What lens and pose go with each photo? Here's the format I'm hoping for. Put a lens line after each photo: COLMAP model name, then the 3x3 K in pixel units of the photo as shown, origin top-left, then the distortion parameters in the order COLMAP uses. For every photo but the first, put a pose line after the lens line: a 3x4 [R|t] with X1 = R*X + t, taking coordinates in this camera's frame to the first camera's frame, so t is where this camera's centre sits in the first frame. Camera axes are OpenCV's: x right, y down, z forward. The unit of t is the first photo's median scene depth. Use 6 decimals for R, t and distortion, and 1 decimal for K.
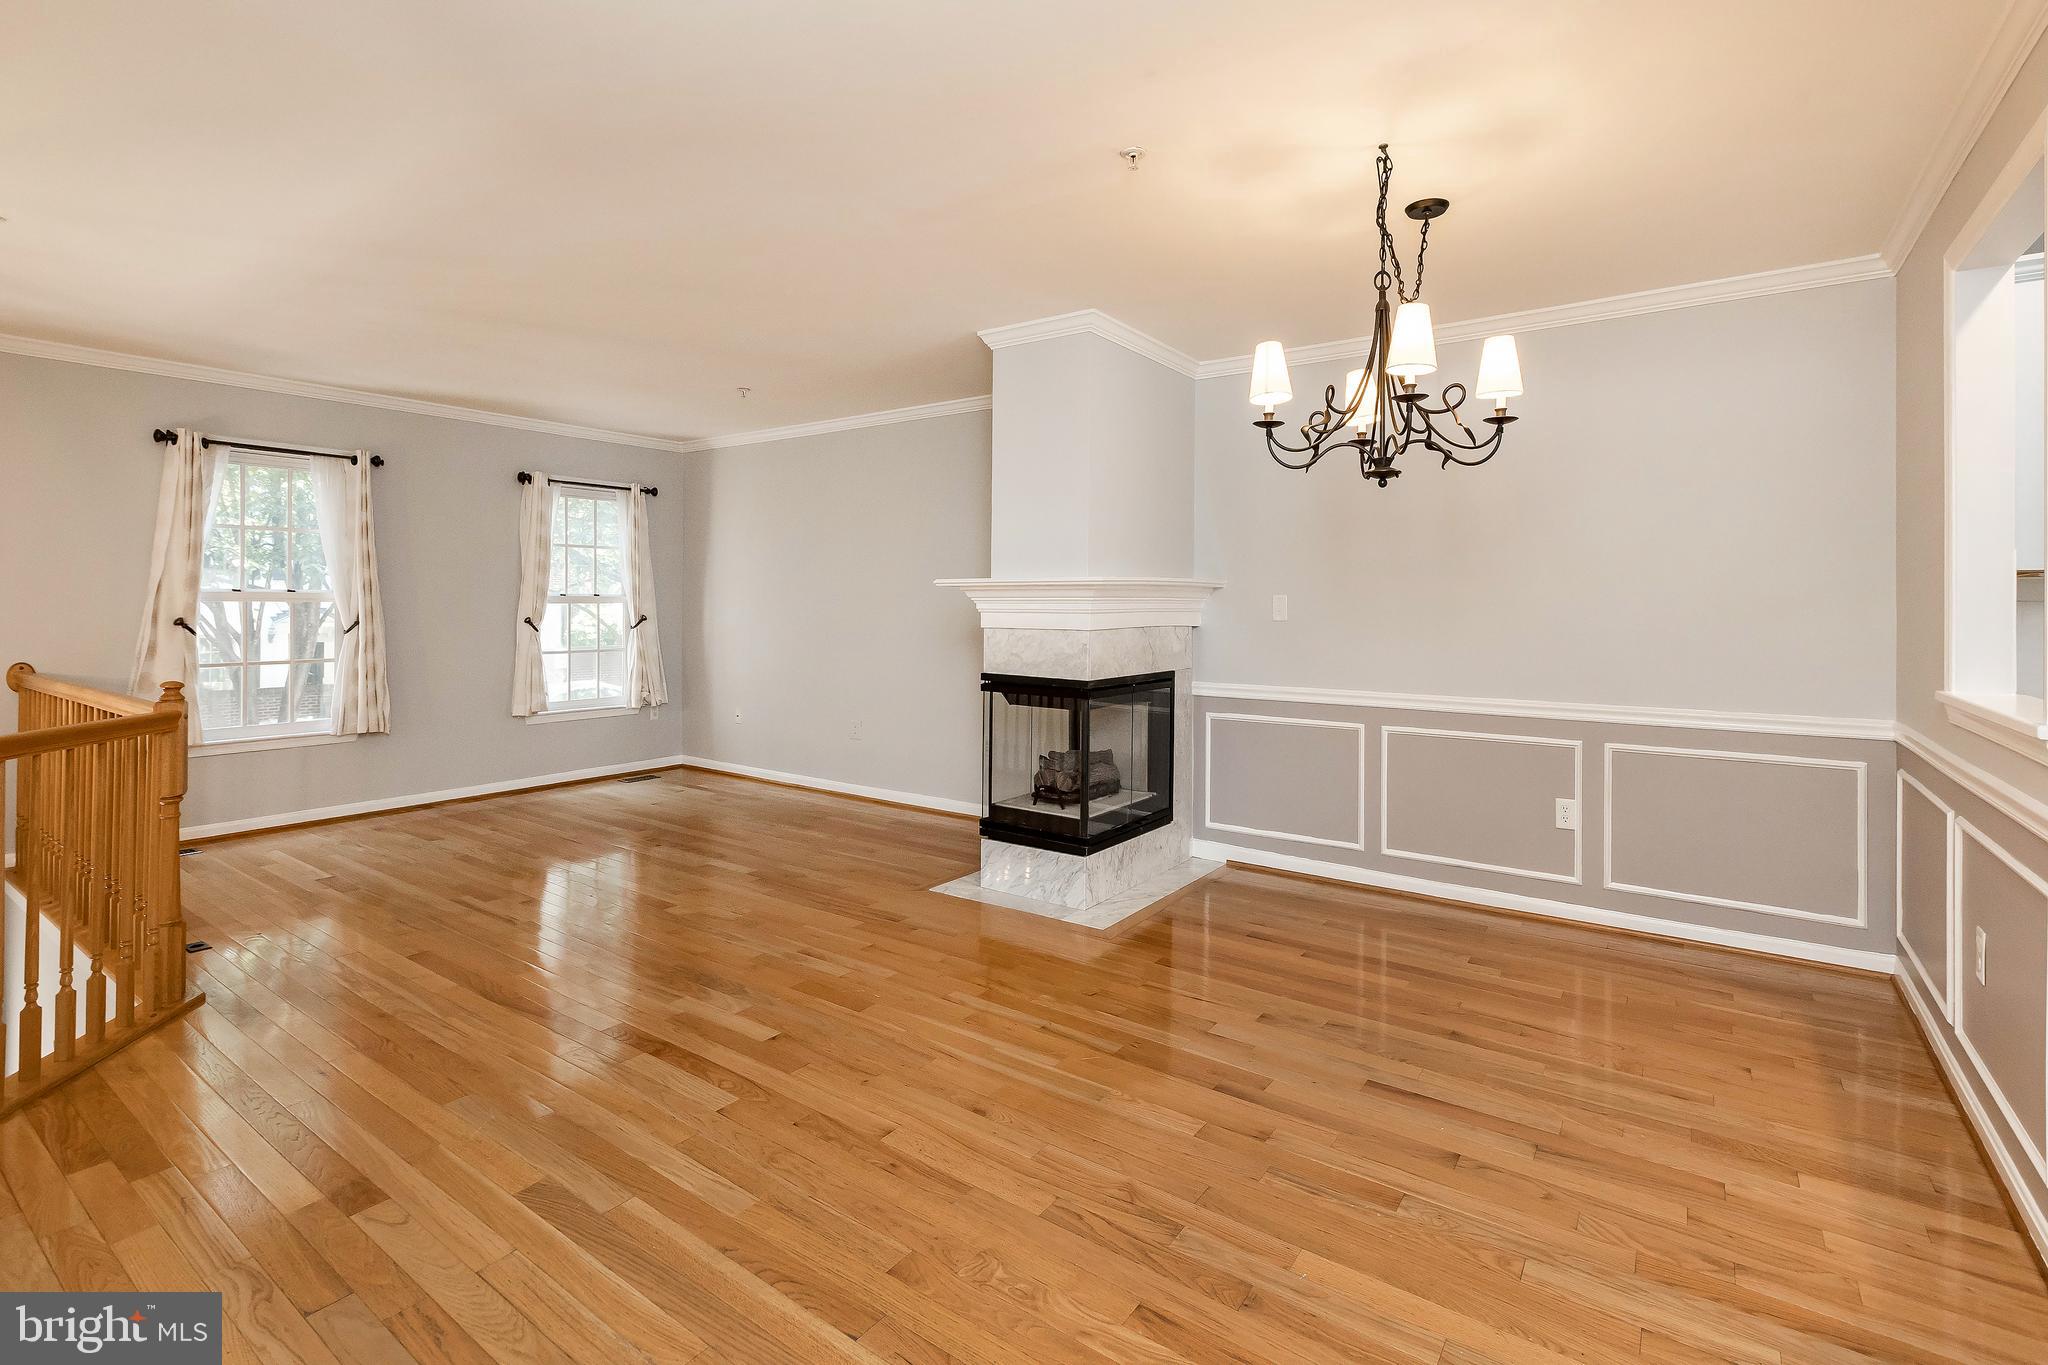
lens RADIAL K [[932.3, 0, 1025.8], [0, 932.3, 603.9], [0, 0, 1]] dist [-0.001200, -0.000477]
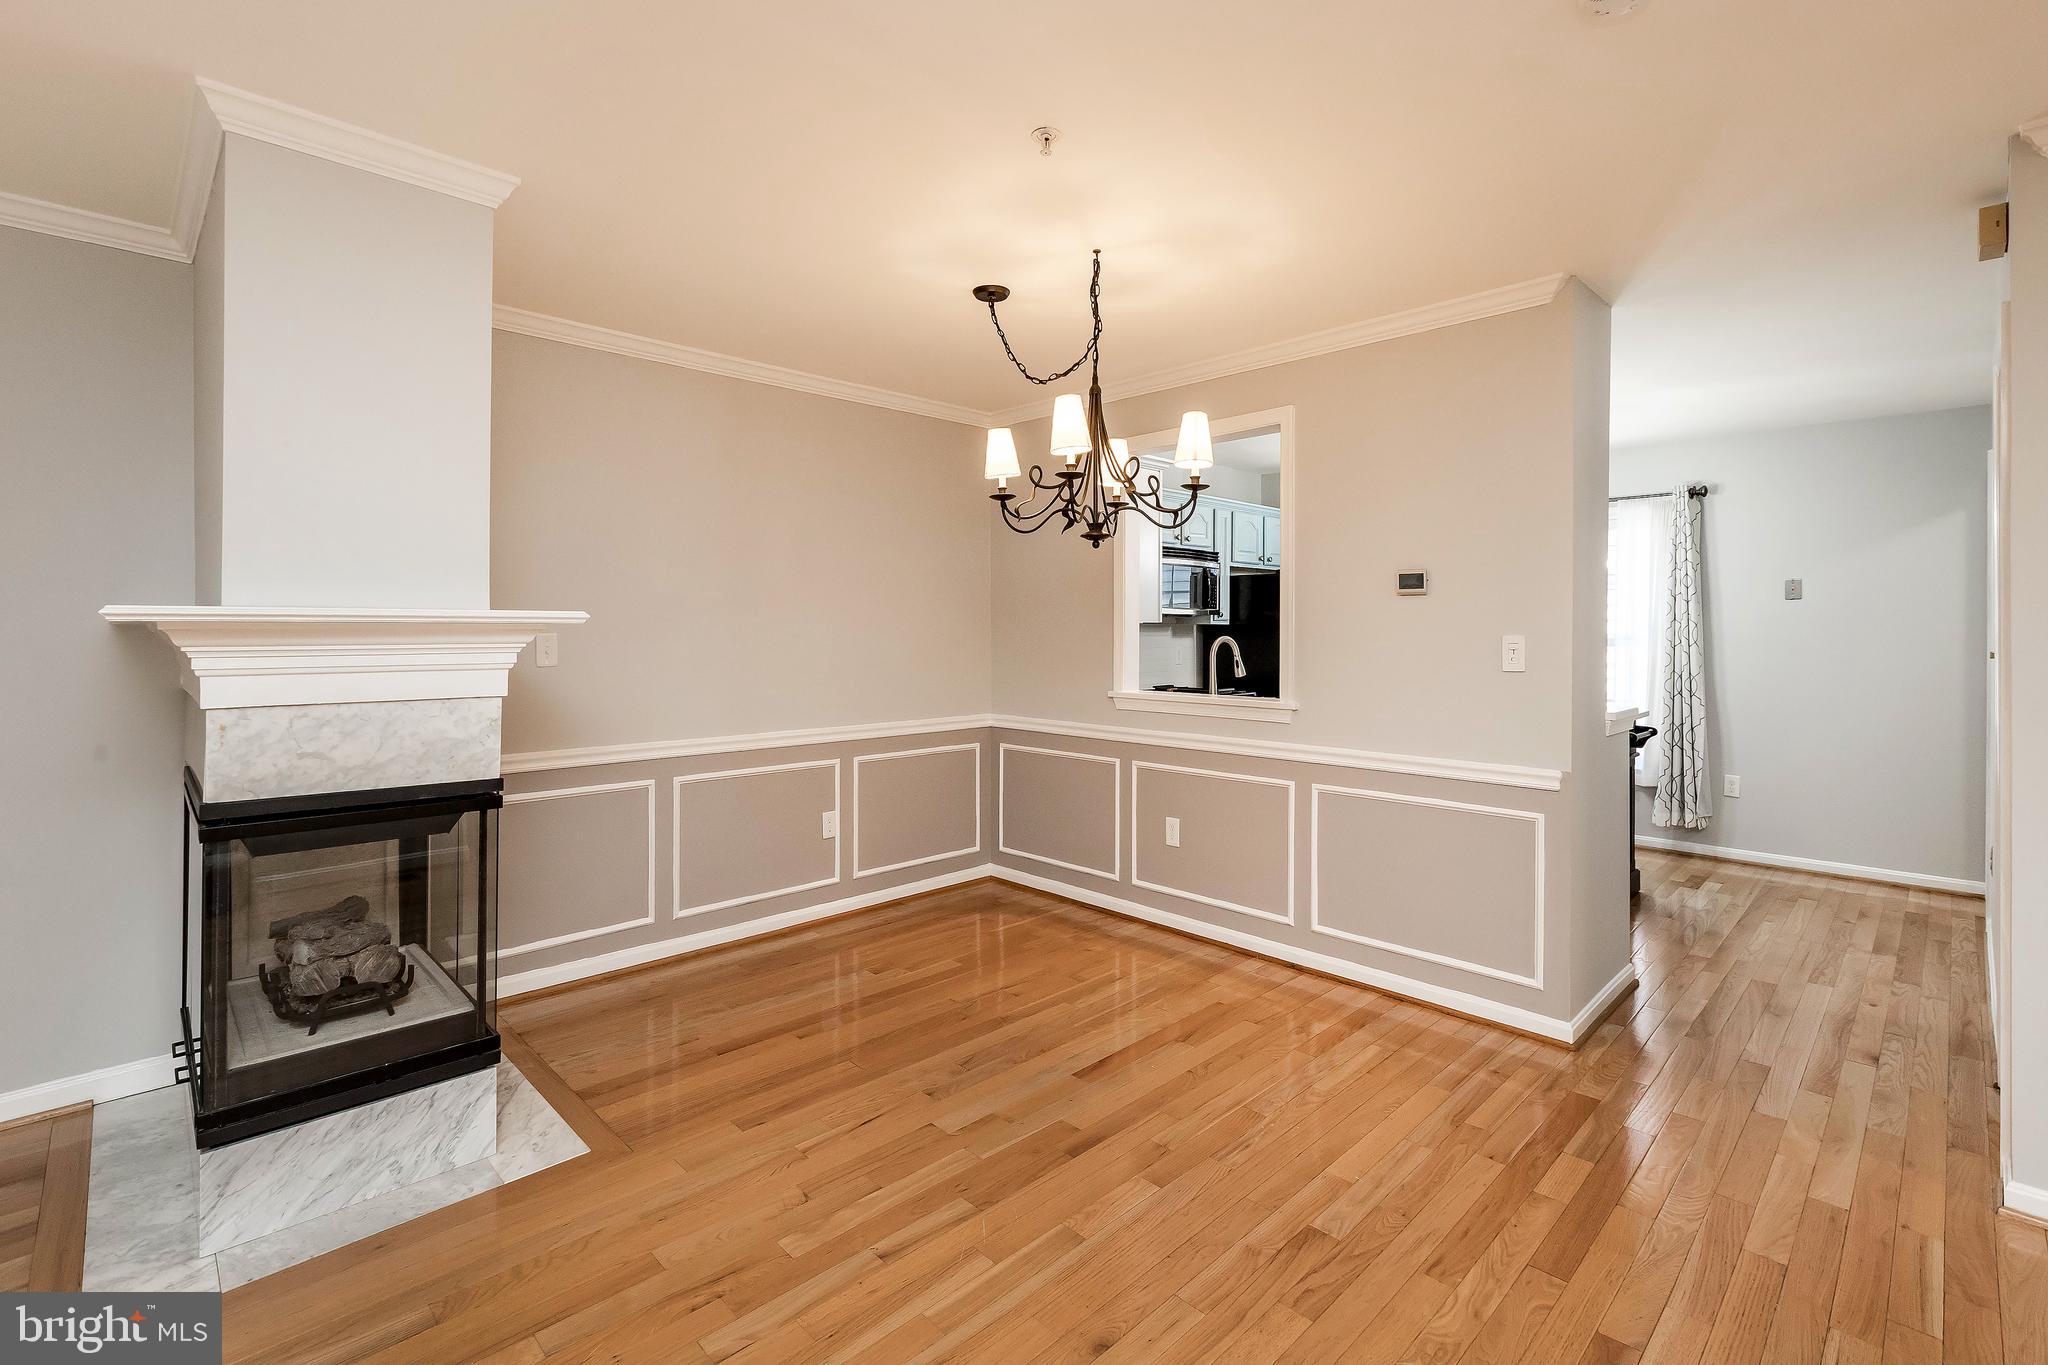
lens RADIAL K [[932.3, 0, 962.0], [0, 932.3, 628.2], [0, 0, 1]] dist [-0.001200, -0.000477]
pose [[0.191208, -0.004208, 0.981541, -0.637728], [0.000183, 0.999991, 0.004252, -0.026004], [-0.981550, -0.000634, 0.191207, 0.773688]]
